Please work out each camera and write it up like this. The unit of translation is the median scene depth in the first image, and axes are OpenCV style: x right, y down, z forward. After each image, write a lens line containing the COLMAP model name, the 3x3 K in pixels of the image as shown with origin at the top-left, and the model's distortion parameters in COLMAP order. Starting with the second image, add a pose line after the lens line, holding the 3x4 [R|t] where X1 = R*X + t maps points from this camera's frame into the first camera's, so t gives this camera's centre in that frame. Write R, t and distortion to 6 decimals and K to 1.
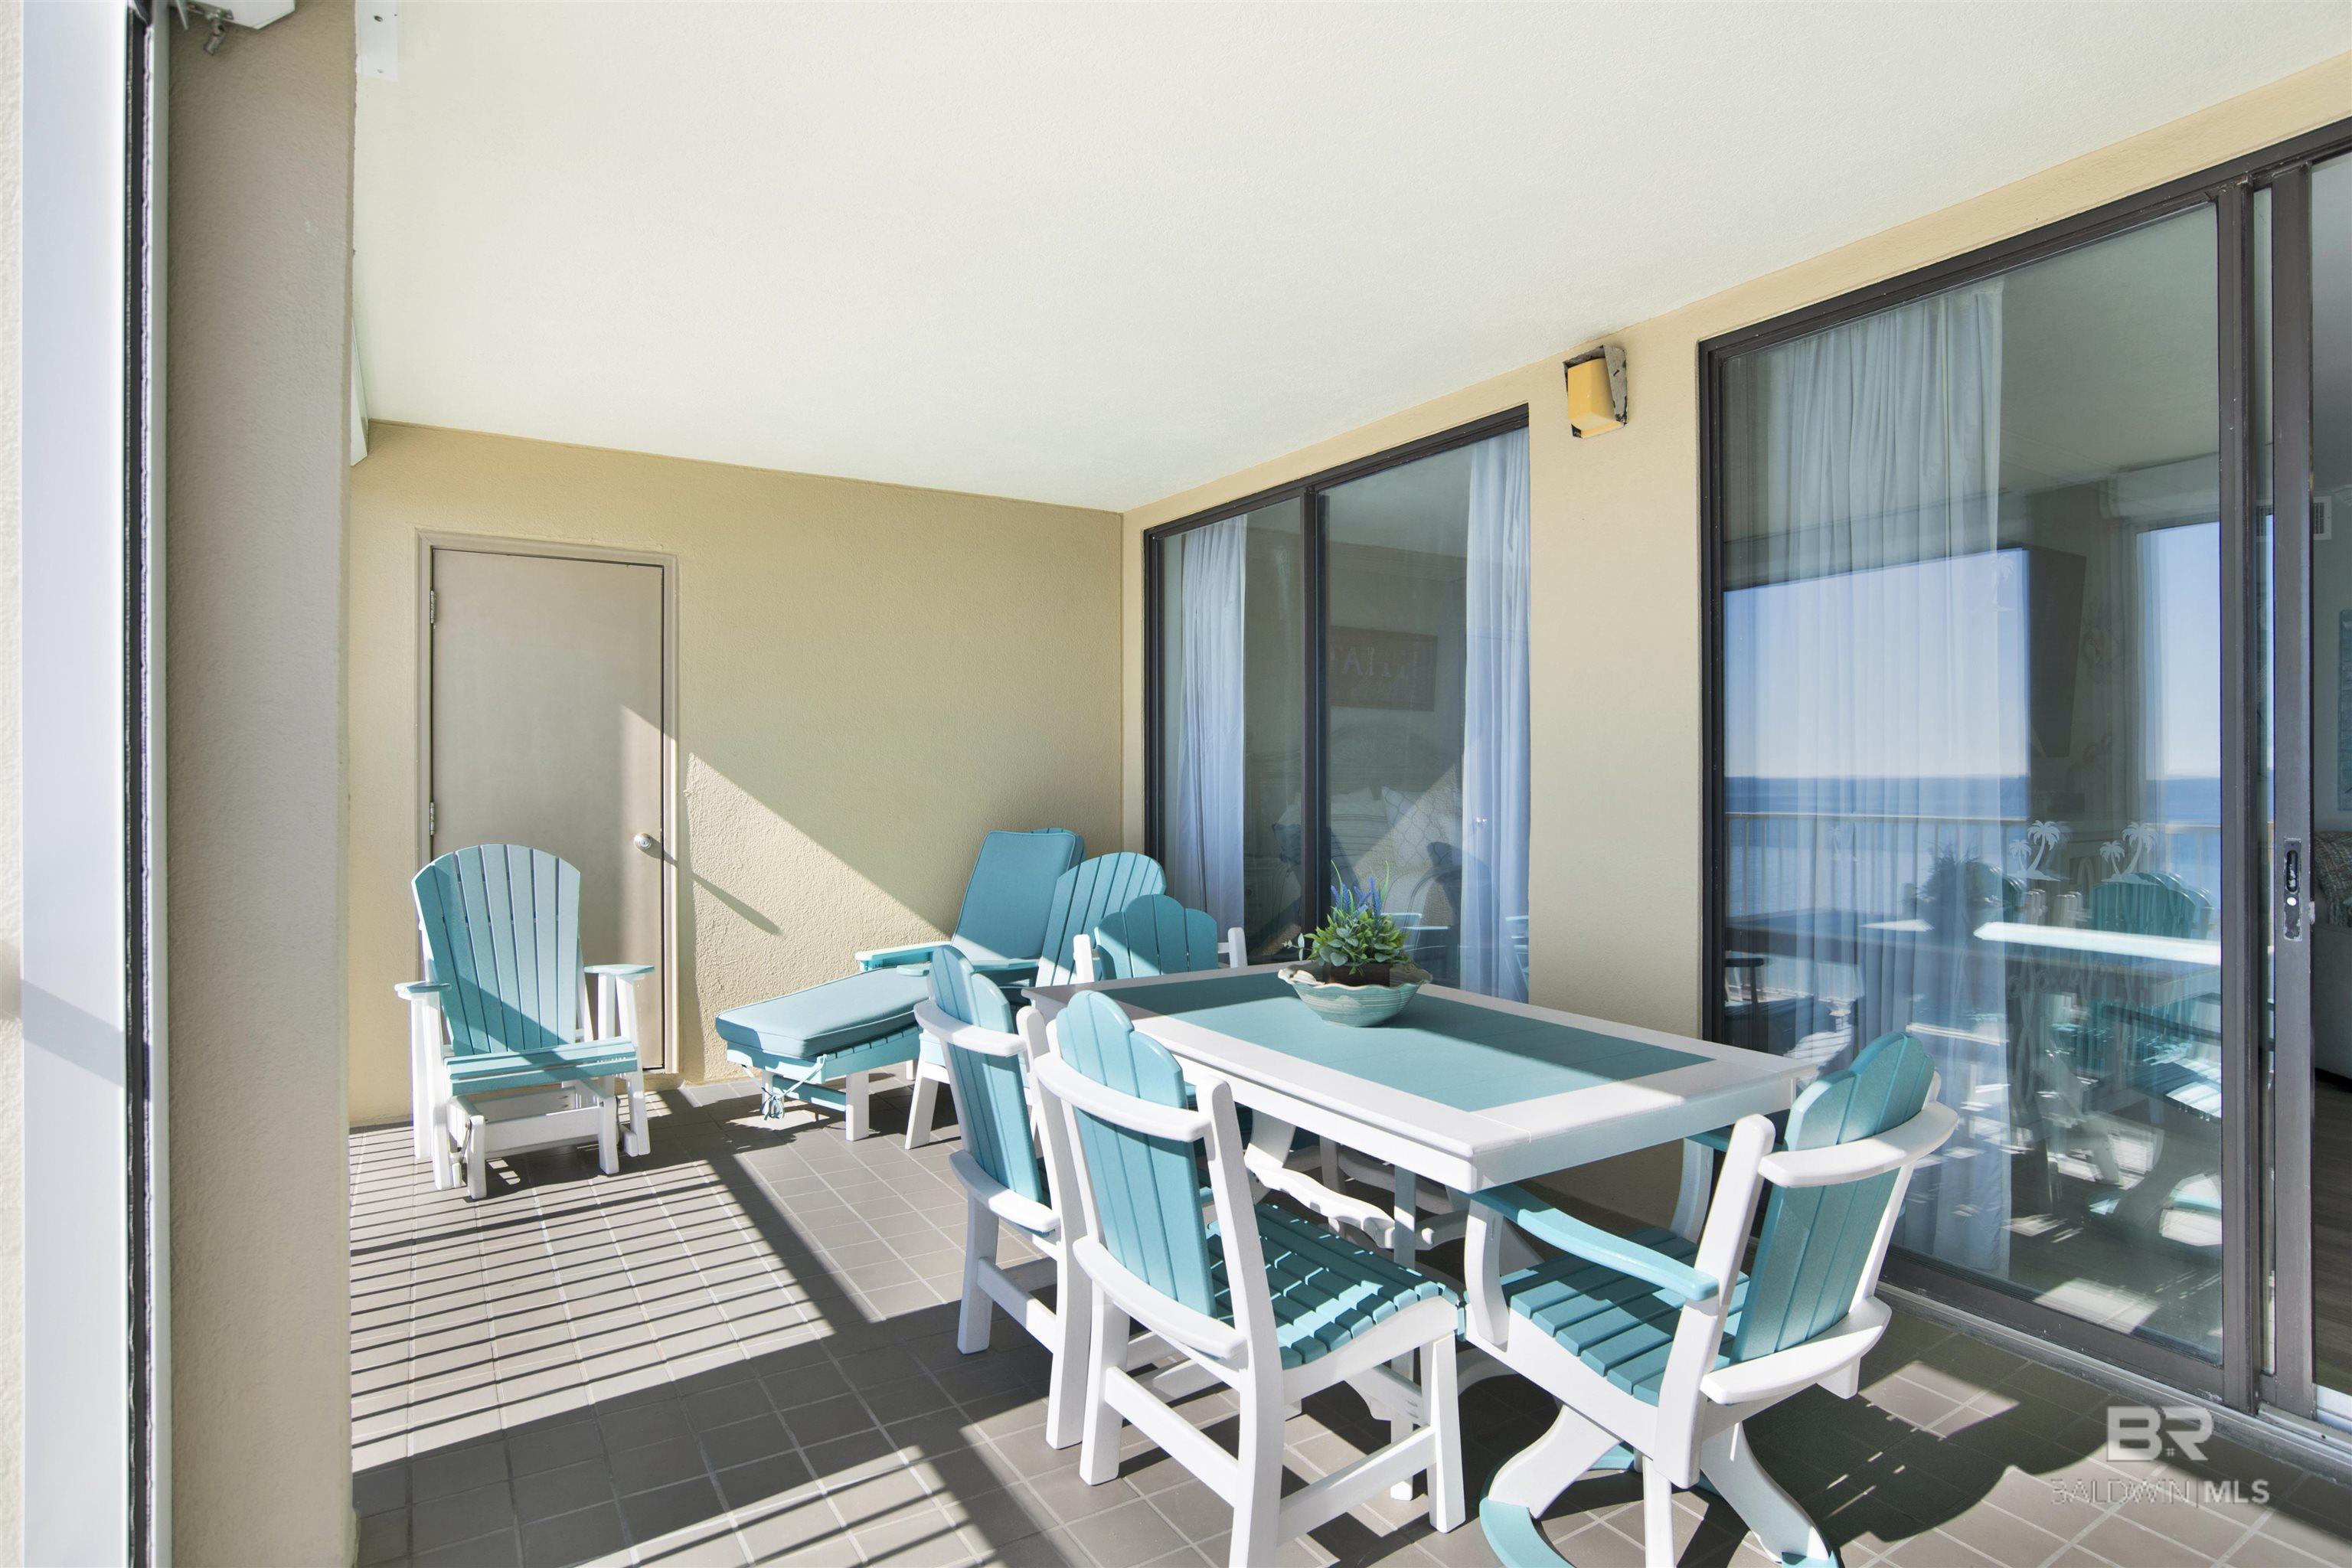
lens RADIAL K [[1241.2, 0, 1195.7], [0, 1241.2, 770.9], [0, 0, 1]] dist [-0.067068, 0.019098]
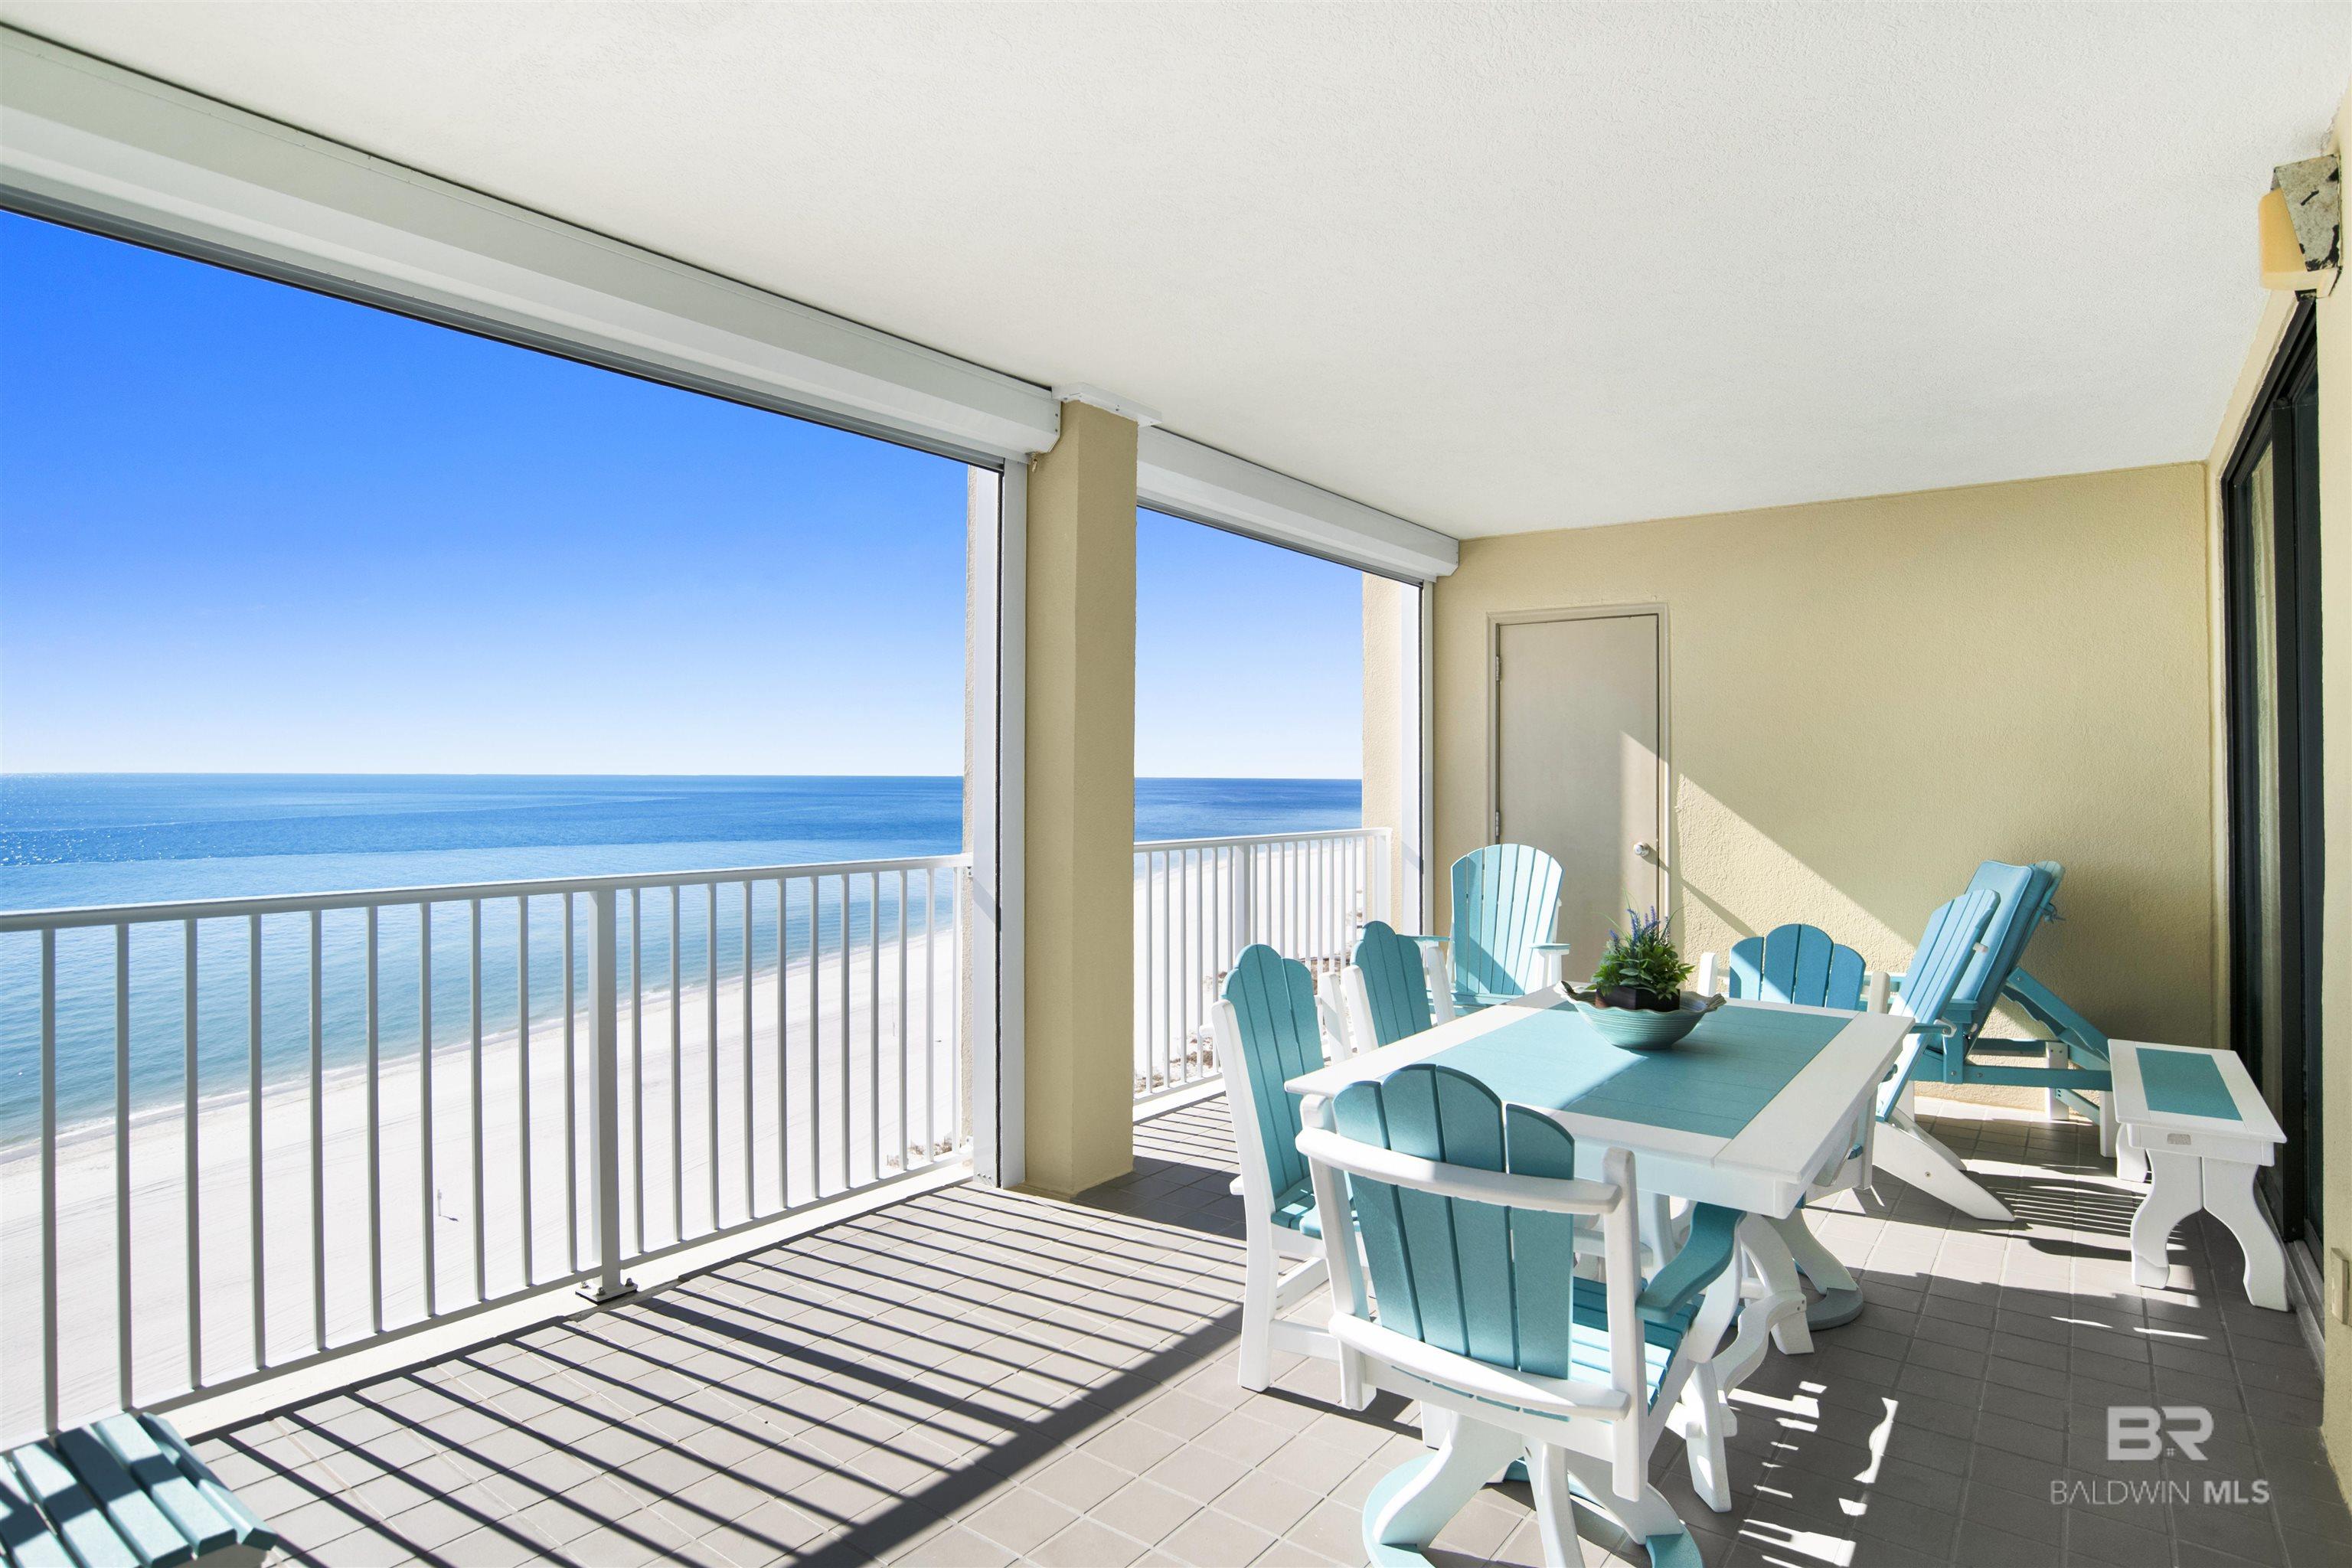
lens RADIAL K [[1241.2, 0, 1195.7], [0, 1241.2, 770.9], [0, 0, 1]] dist [-0.067068, 0.019098]
pose [[0.372340, -0.002914, -0.928092, 0.491339], [-0.006781, 0.999960, -0.005860, -0.008121], [0.928072, 0.008475, 0.372306, 0.151550]]
